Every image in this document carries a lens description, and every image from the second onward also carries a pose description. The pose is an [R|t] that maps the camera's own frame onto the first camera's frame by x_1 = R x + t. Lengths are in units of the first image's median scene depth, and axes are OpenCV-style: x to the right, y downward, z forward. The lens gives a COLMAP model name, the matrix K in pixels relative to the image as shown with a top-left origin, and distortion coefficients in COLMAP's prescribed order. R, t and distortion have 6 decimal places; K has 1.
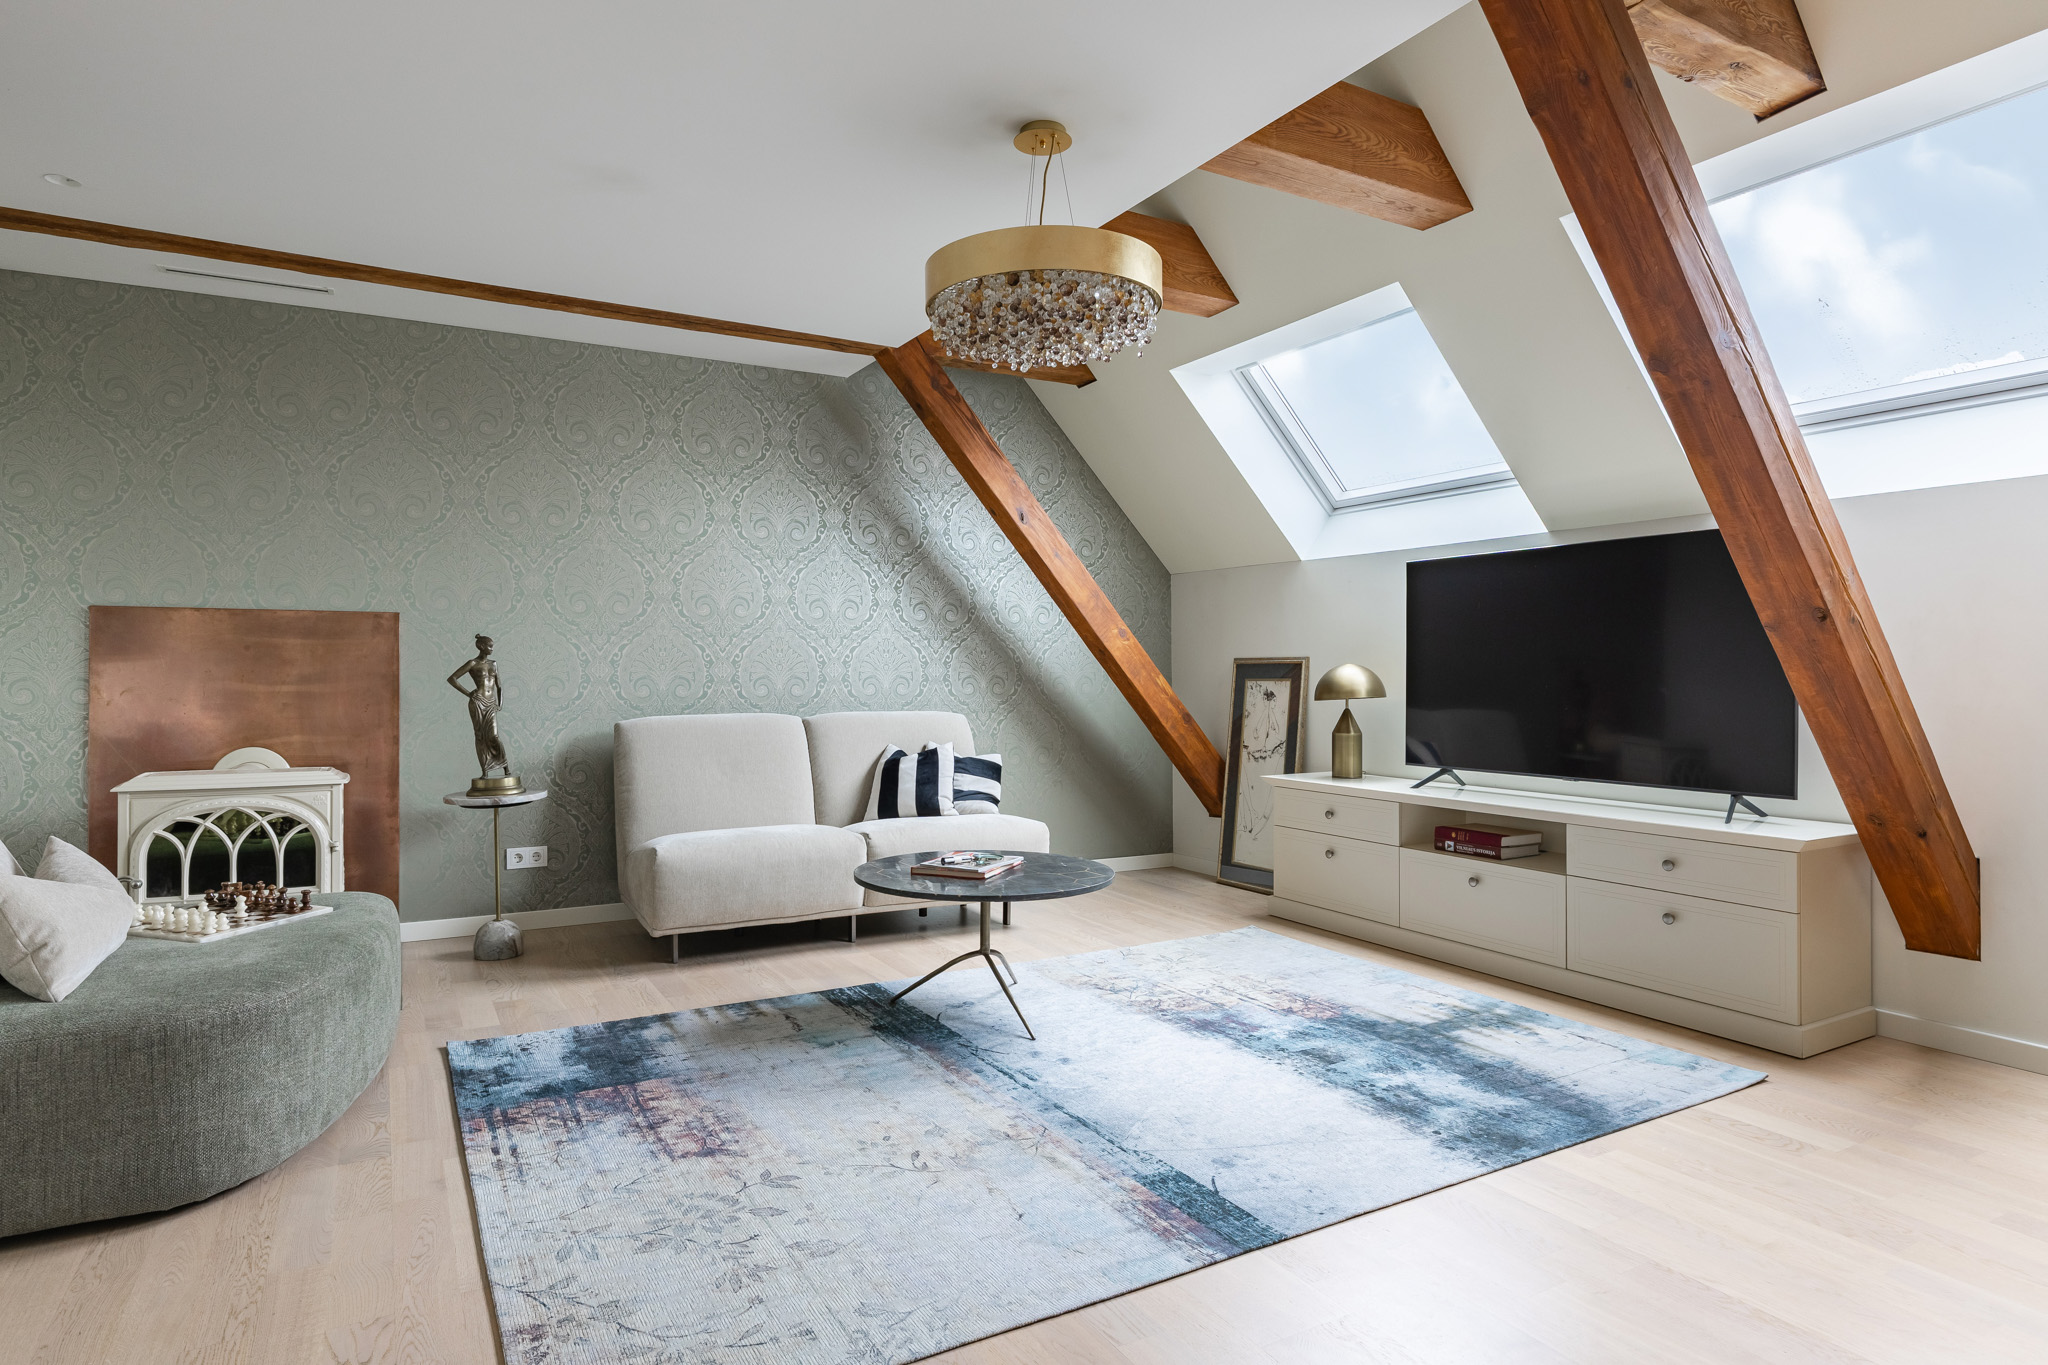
lens RADIAL K [[1148.2, 0, 1013.4], [0, 1148.2, 676.9], [0, 0, 1]] dist [-0.000788, -0.001423]
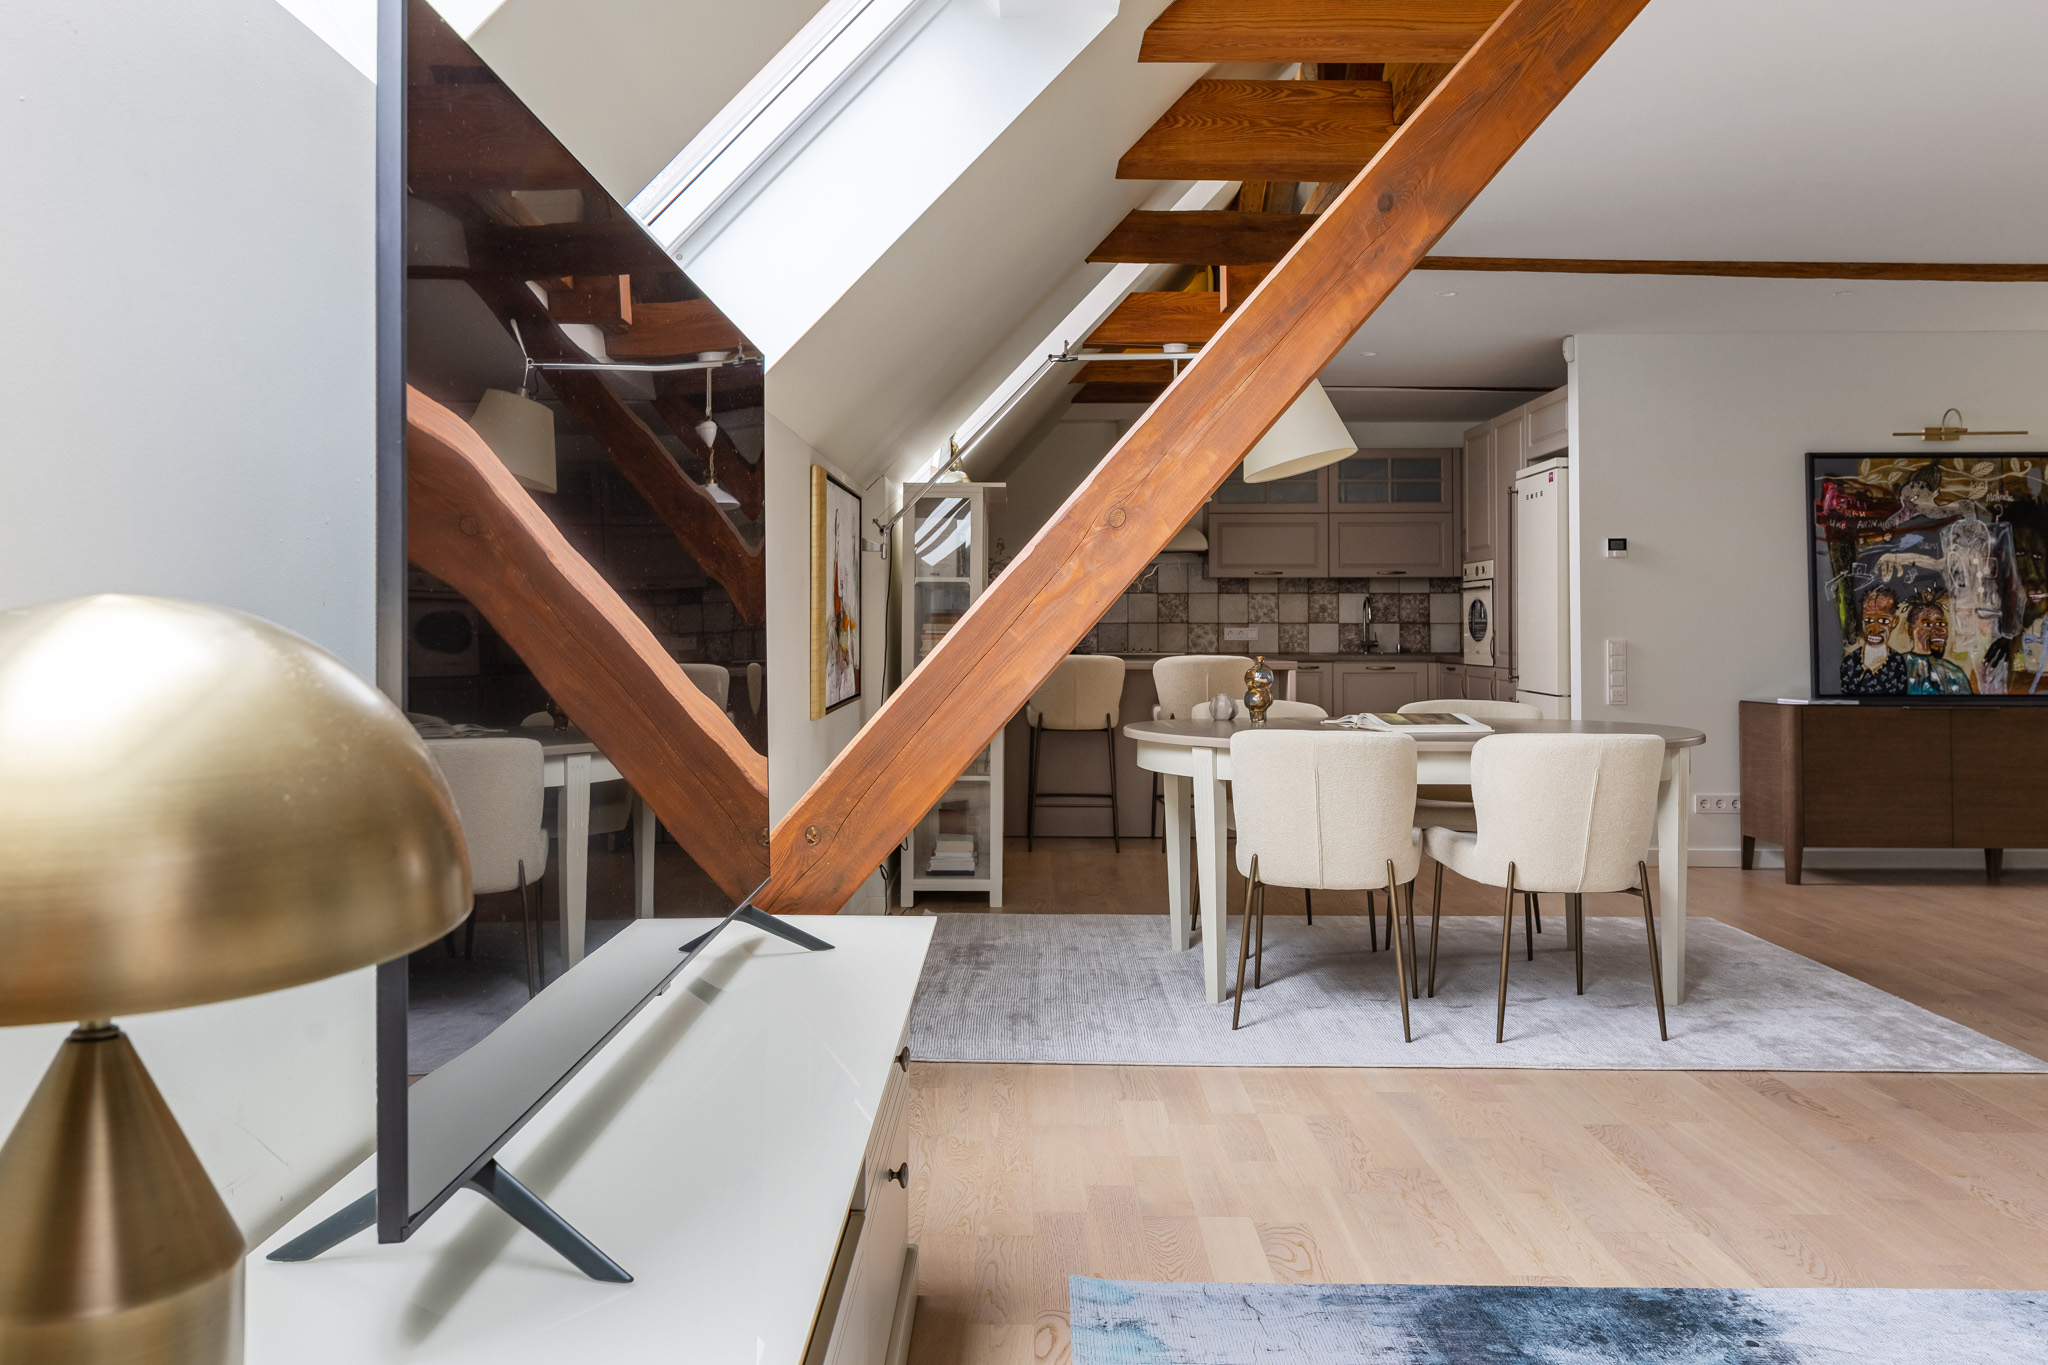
lens RADIAL K [[1584.7, 0, 983.1], [0, 1584.7, 598.7], [0, 0, 1]] dist [-0.006014, 0.003299]
pose [[-0.859422, 0.008756, 0.511192, 0.225513], [0.000868, 0.999877, -0.015667, -0.012916], [-0.511267, -0.013021, -0.859324, 1.615709]]
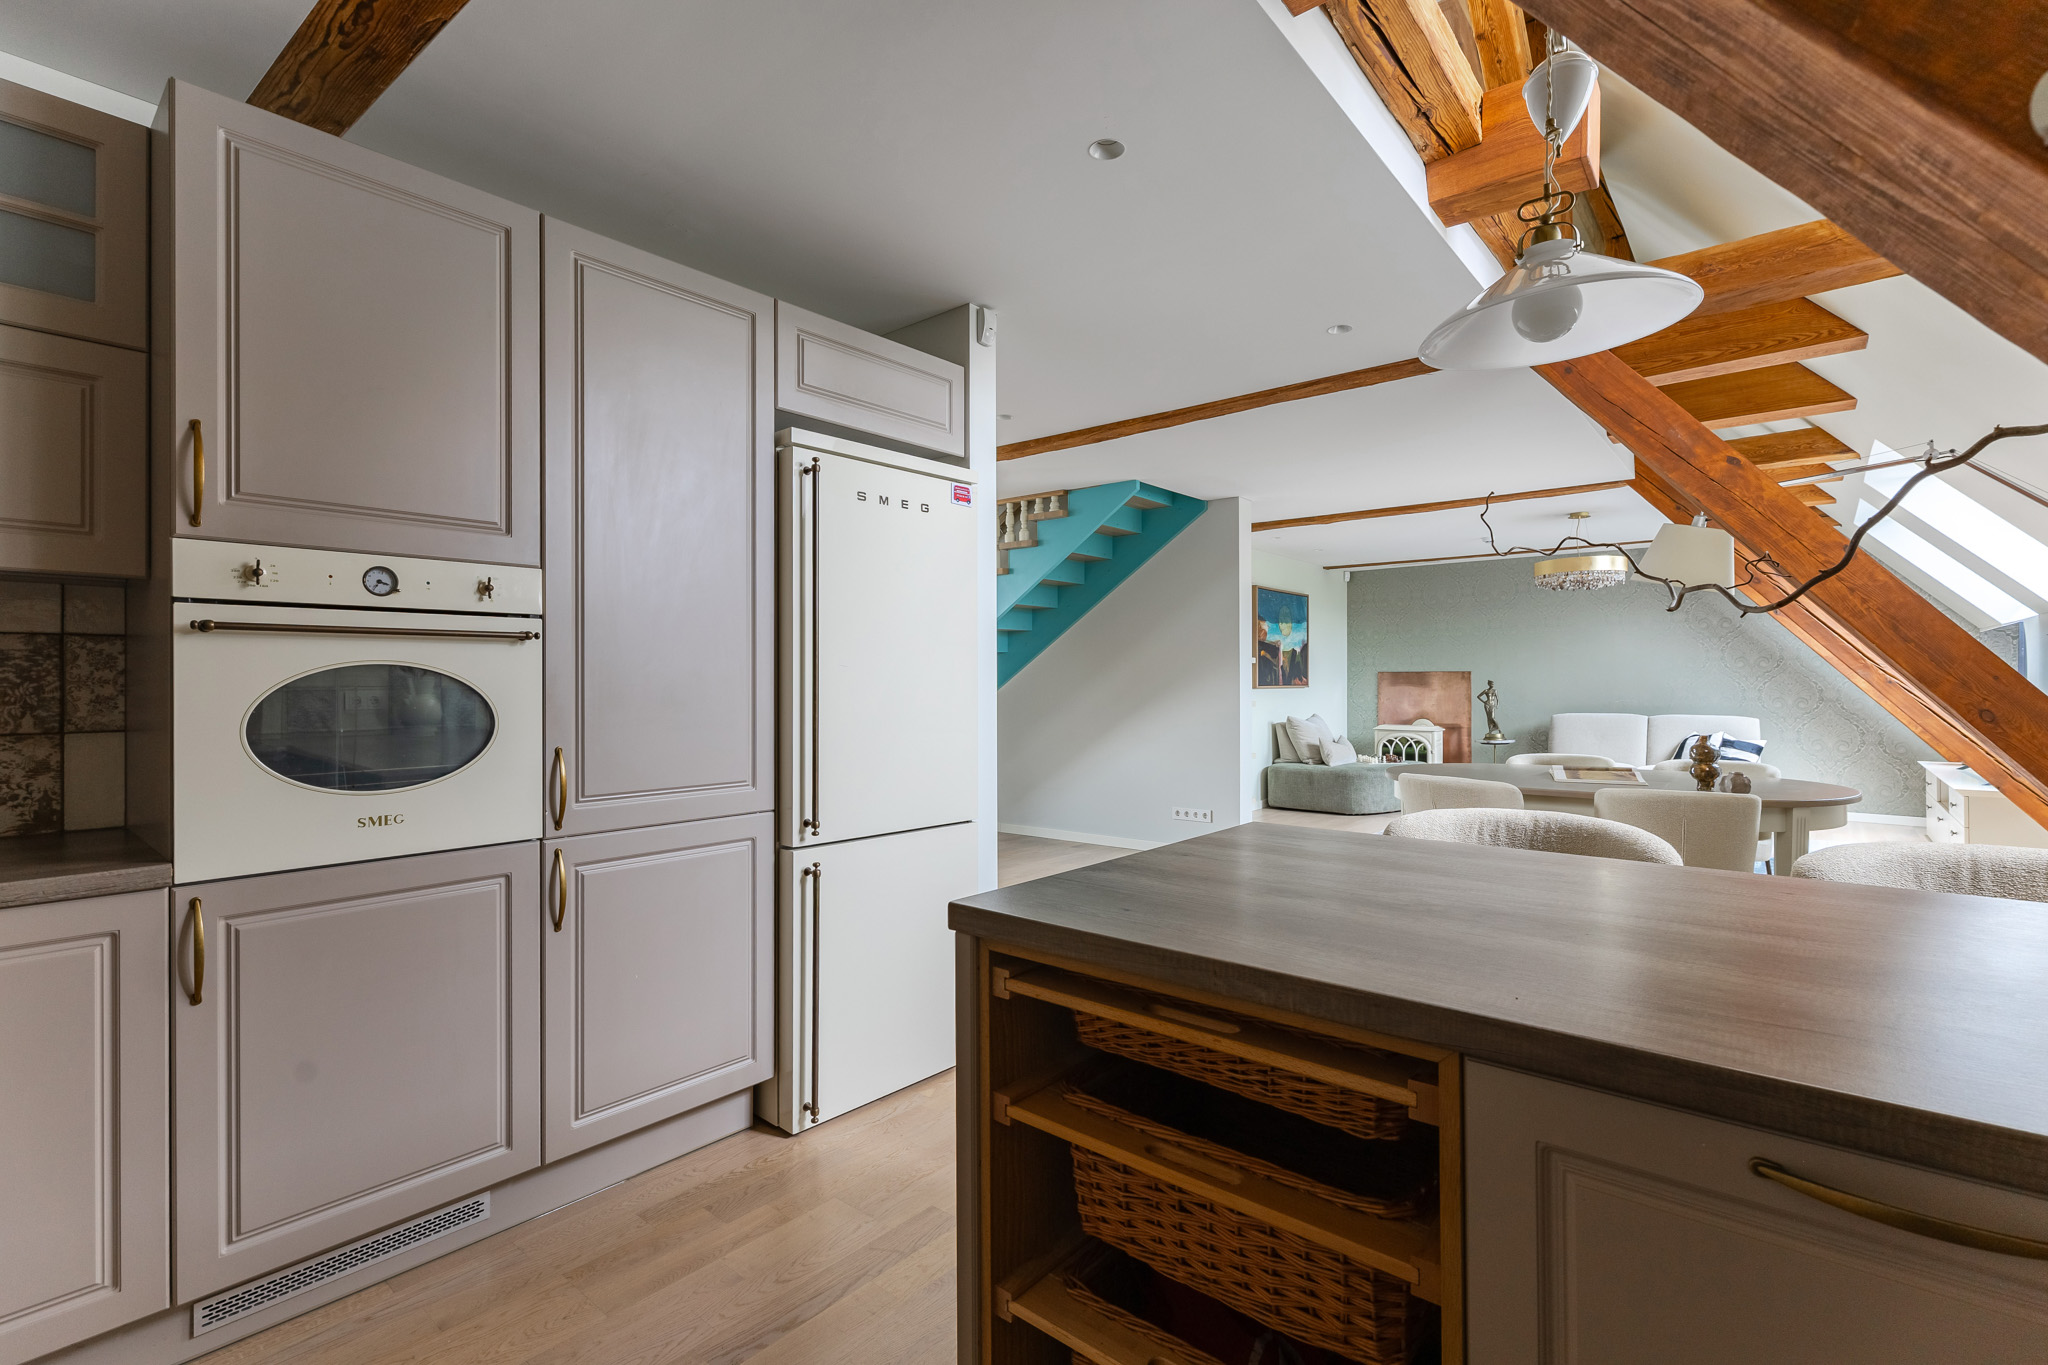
lens RADIAL K [[919.9, 0, 1020.5], [0, 919.9, 674.2], [0, 0, 1]] dist [0.005011, -0.001273]
pose [[0.346554, -0.005279, -0.938015, 1.525831], [-0.001864, 0.999978, -0.006316, -0.044574], [0.938028, 0.003937, 0.346537, -0.996573]]
